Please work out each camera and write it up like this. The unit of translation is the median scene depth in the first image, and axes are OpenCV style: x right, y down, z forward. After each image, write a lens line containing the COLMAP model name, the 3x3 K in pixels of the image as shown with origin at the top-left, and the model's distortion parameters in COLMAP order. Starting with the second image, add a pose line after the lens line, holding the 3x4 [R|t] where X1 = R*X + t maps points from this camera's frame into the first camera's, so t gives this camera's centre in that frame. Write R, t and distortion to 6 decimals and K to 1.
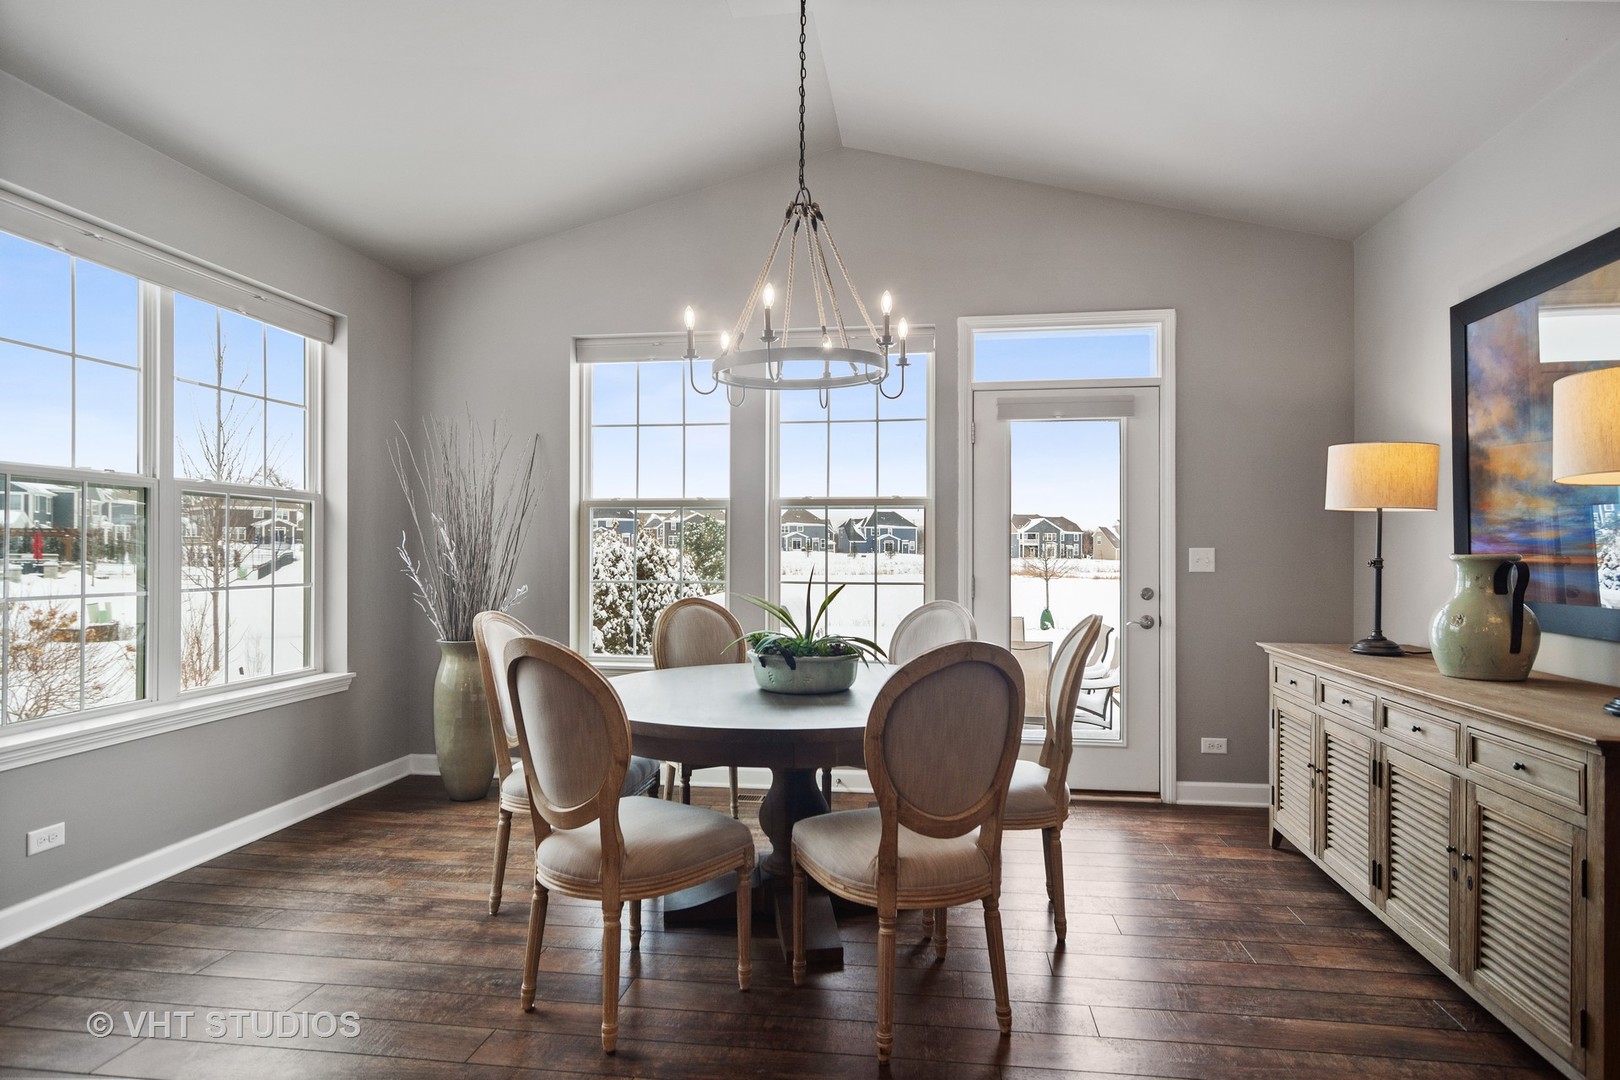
lens RADIAL K [[890.9, 0, 836.9], [0, 890.9, 549.2], [0, 0, 1]] dist [0.004531, -0.000558]
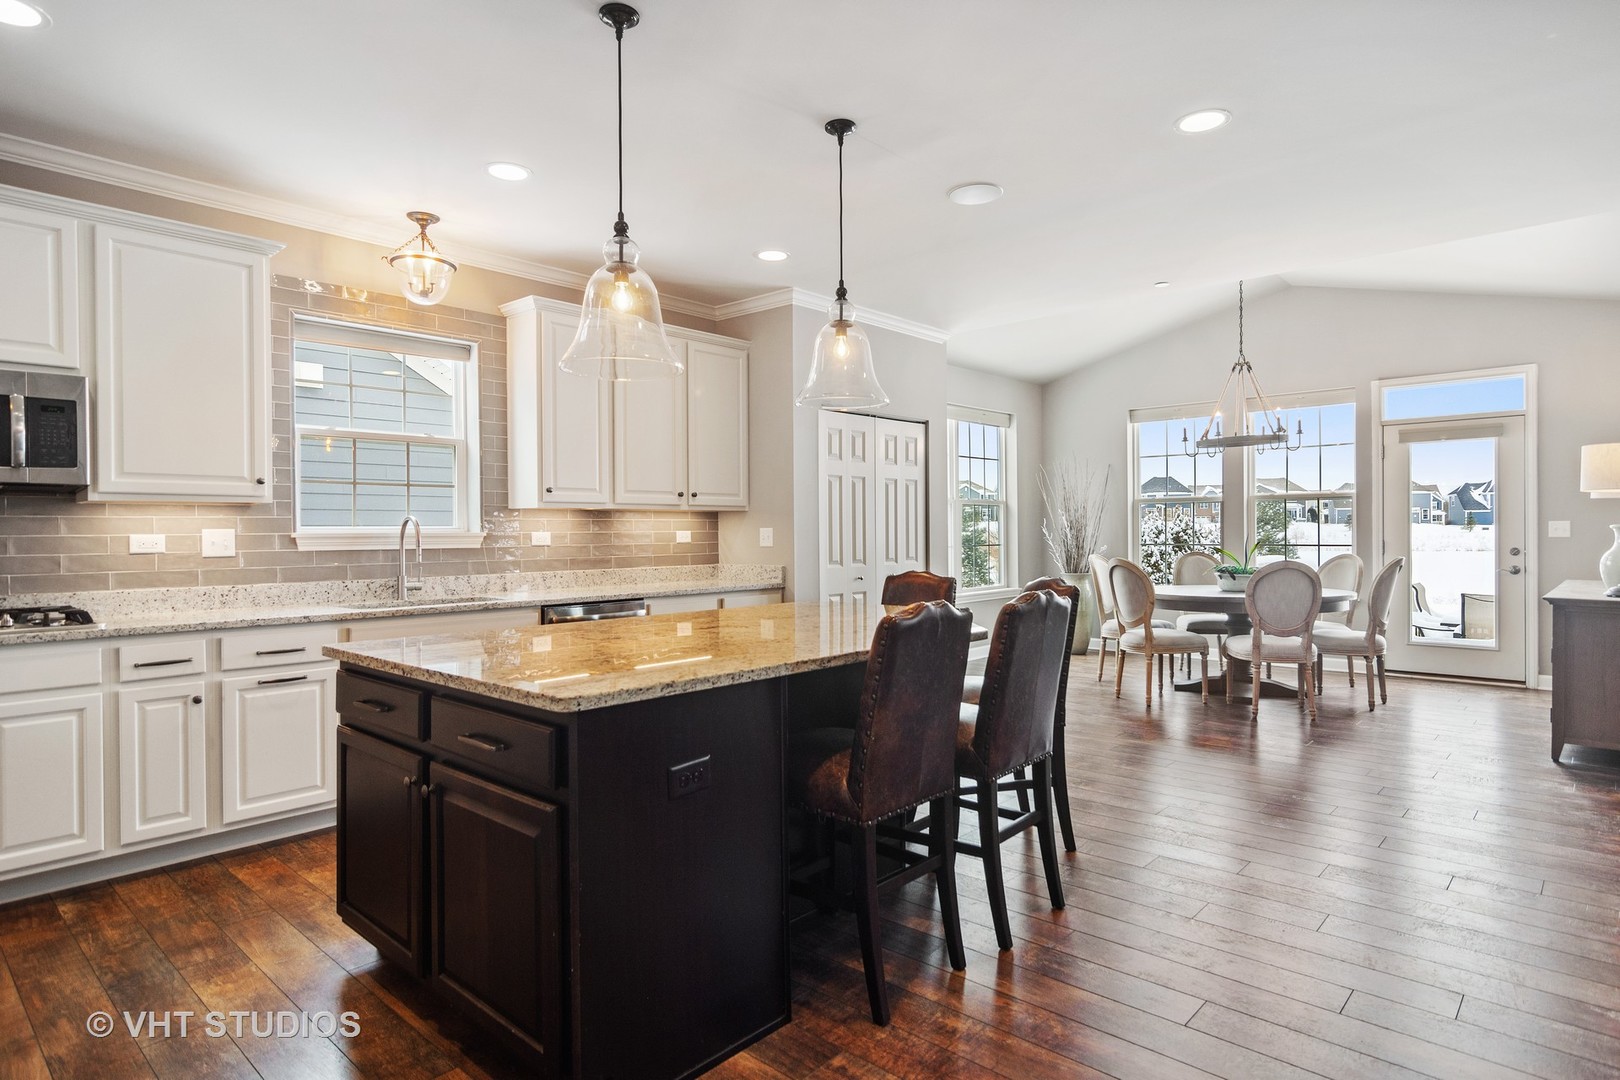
lens RADIAL K [[890.9, 0, 803.4], [0, 890.9, 534.1], [0, 0, 1]] dist [0.004531, -0.000558]
pose [[0.807492, -0.006272, -0.589846, 0.260172], [0.012402, 0.999903, 0.006345, -0.004442], [0.589749, -0.012439, 0.807491, -0.938301]]
